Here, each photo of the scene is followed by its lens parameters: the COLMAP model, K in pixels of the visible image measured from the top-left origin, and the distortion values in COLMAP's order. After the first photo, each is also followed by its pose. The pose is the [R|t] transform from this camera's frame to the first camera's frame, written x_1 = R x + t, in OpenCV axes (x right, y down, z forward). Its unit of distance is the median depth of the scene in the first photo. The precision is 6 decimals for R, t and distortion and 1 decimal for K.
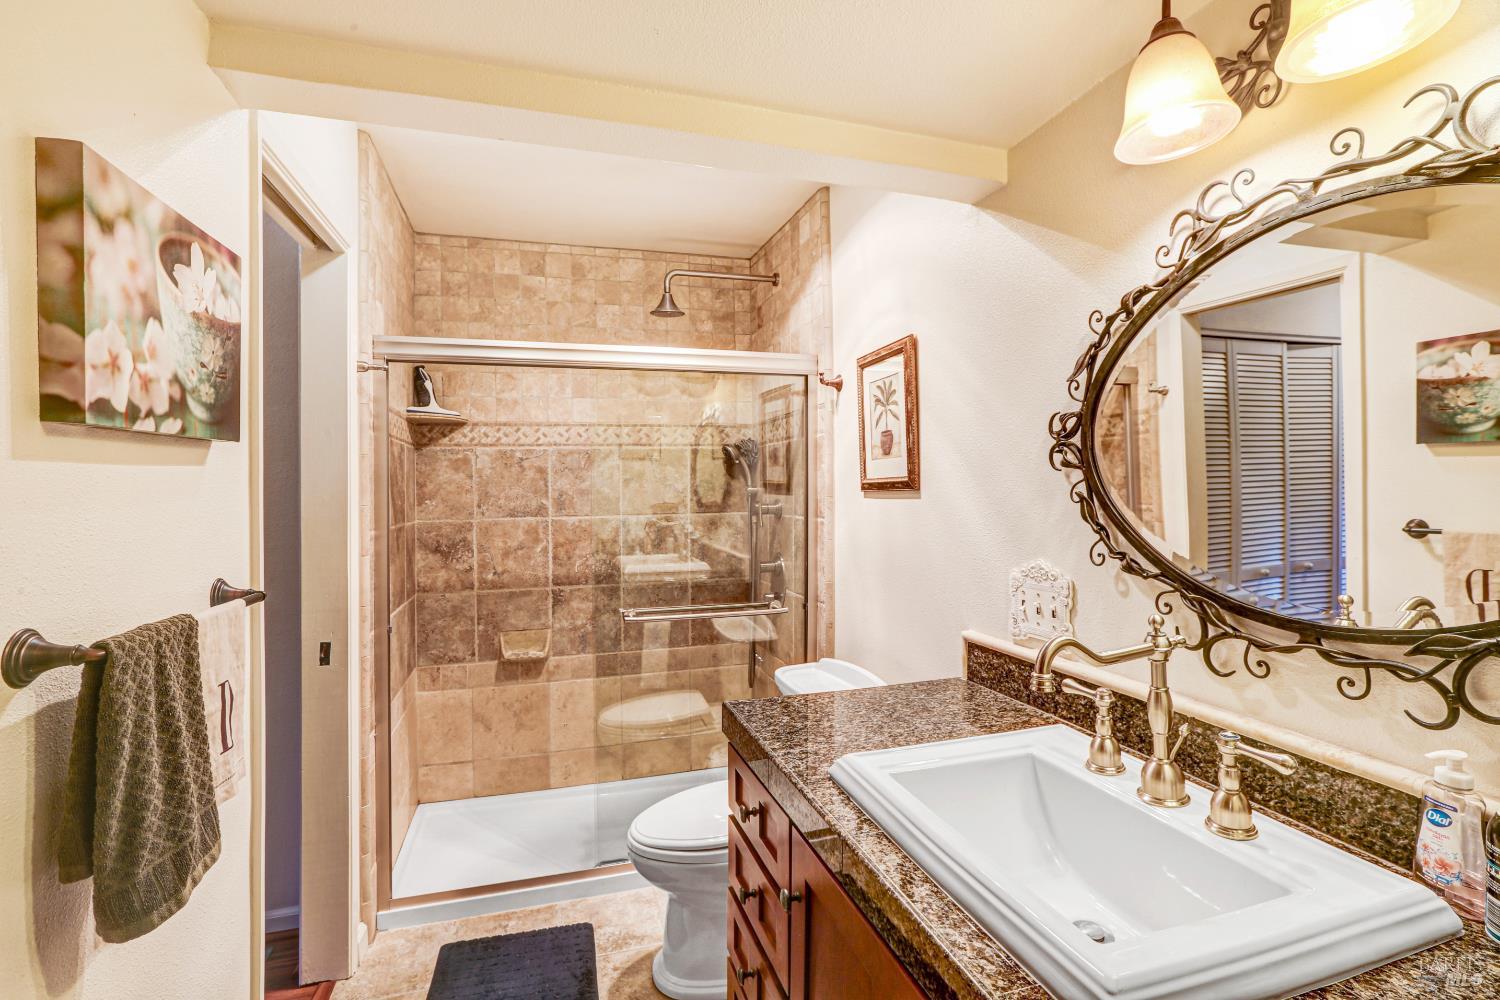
lens RADIAL K [[712.5, 0, 749.4], [0, 712.5, 491.2], [0, 0, 1]] dist [-0.033866, -0.000324]
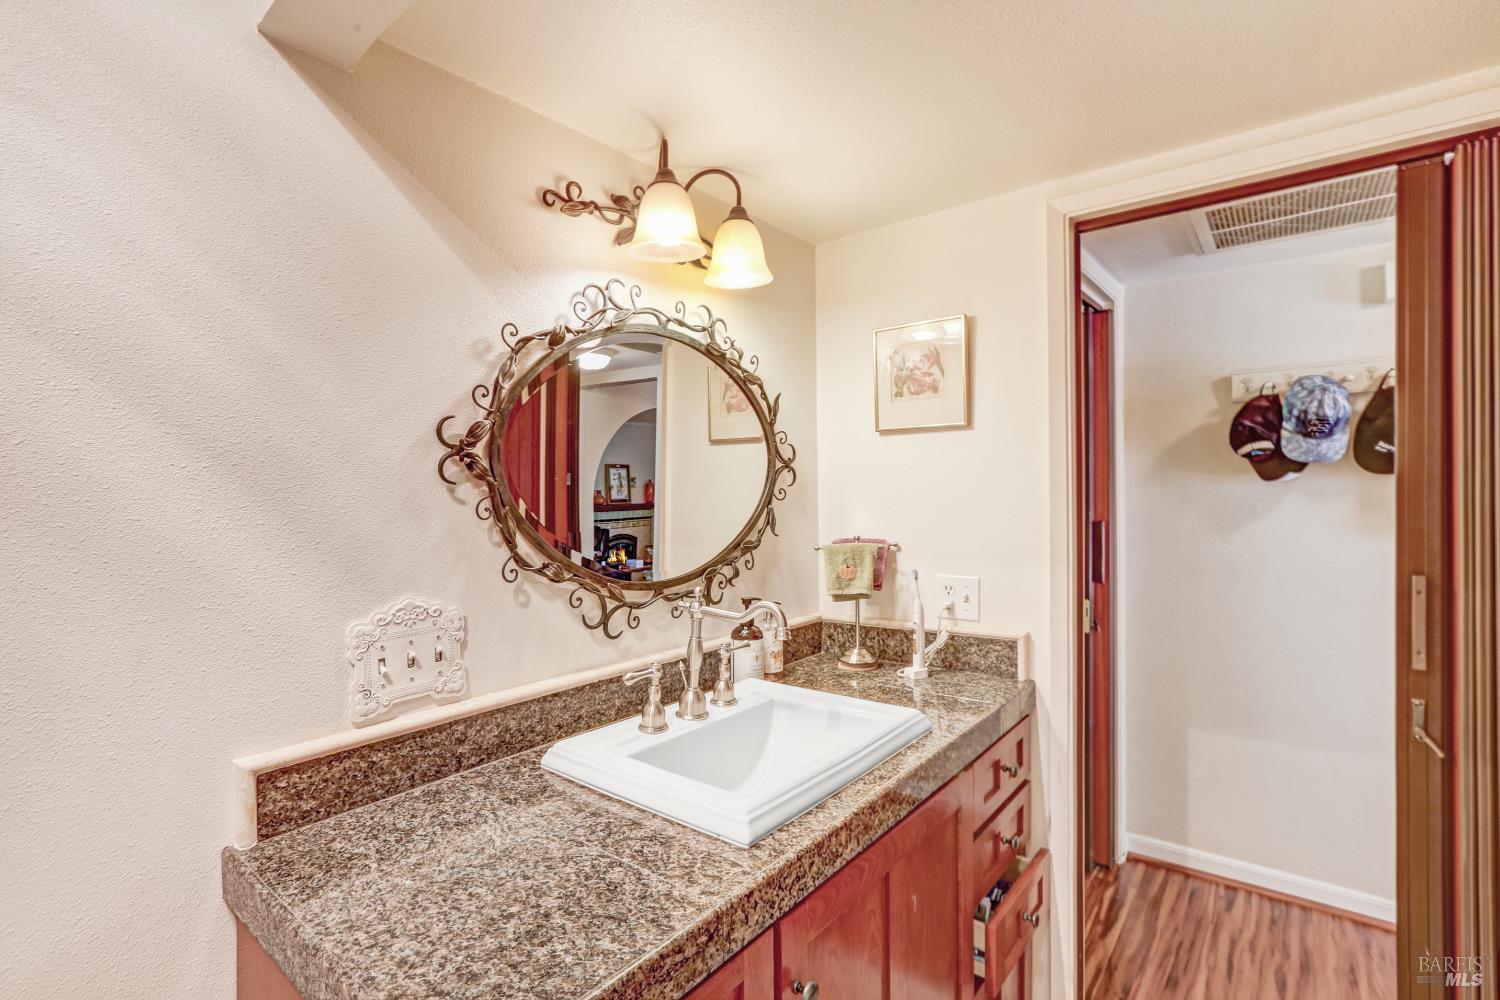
lens RADIAL K [[712.5, 0, 747.9], [0, 712.5, 492.2], [0, 0, 1]] dist [-0.033866, -0.000324]
pose [[-0.573104, 0.016031, 0.819326, -0.514794], [0.021937, 0.999750, -0.004217, -0.008452], [-0.819189, 0.015557, -0.573313, 1.321718]]
